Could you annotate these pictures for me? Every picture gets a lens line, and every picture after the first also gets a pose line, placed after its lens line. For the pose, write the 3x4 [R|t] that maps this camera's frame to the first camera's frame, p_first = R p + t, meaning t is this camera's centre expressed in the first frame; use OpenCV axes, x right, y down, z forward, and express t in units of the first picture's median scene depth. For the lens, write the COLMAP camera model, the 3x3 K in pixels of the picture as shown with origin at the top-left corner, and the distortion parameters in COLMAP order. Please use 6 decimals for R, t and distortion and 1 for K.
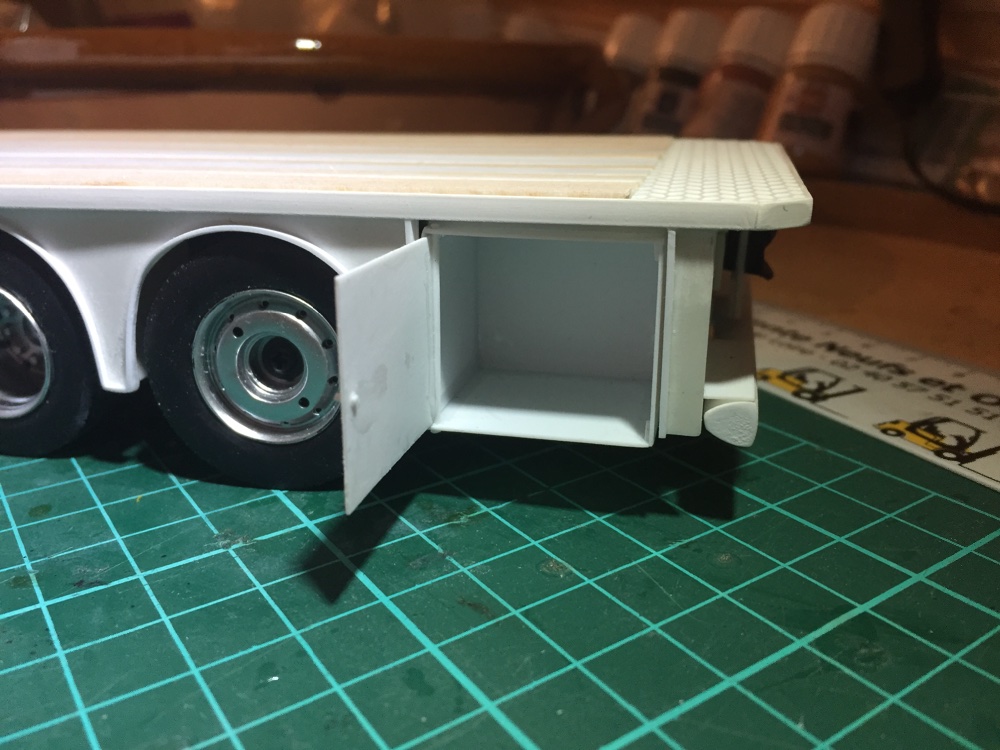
lens RADIAL K [[870.9, 0, 499.8], [0, 870.9, 355.1], [0, 0, 1]] dist [0.083793, -0.154063]
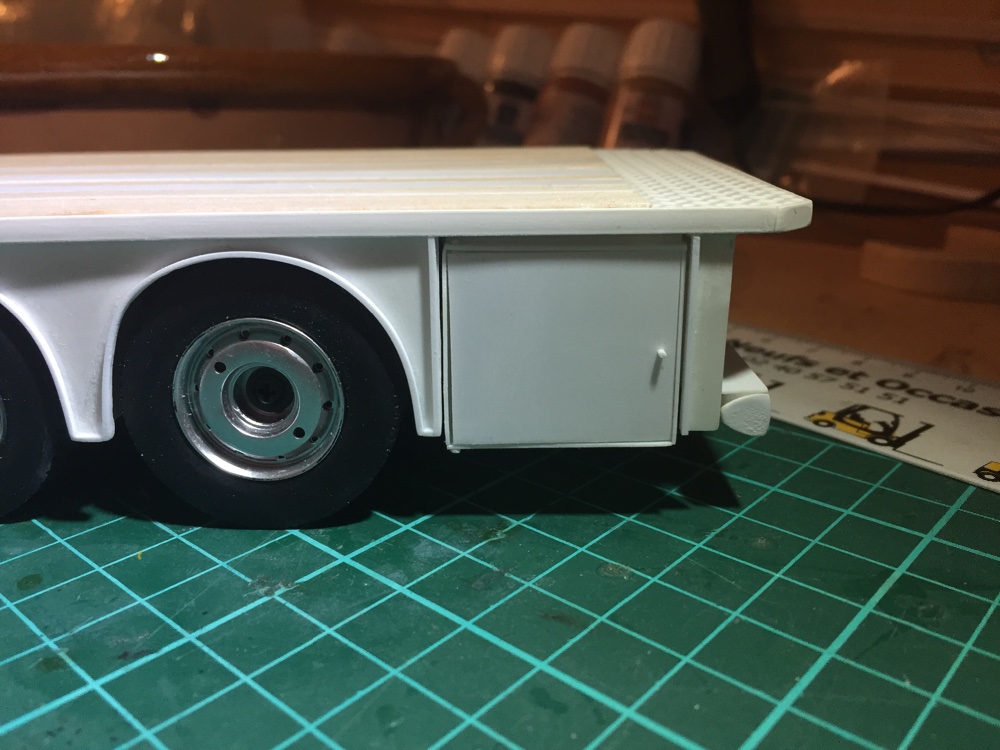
lens RADIAL K [[855.6, 0, 500.0], [0, 855.6, 375.0], [0, 0, 1]] dist [0.077767, -0.130291]
pose [[0.972737, -0.079329, 0.217921, -0.233083], [0.076670, 0.996843, 0.020644, -0.014234], [-0.218870, -0.003373, 0.975748, 0.042155]]
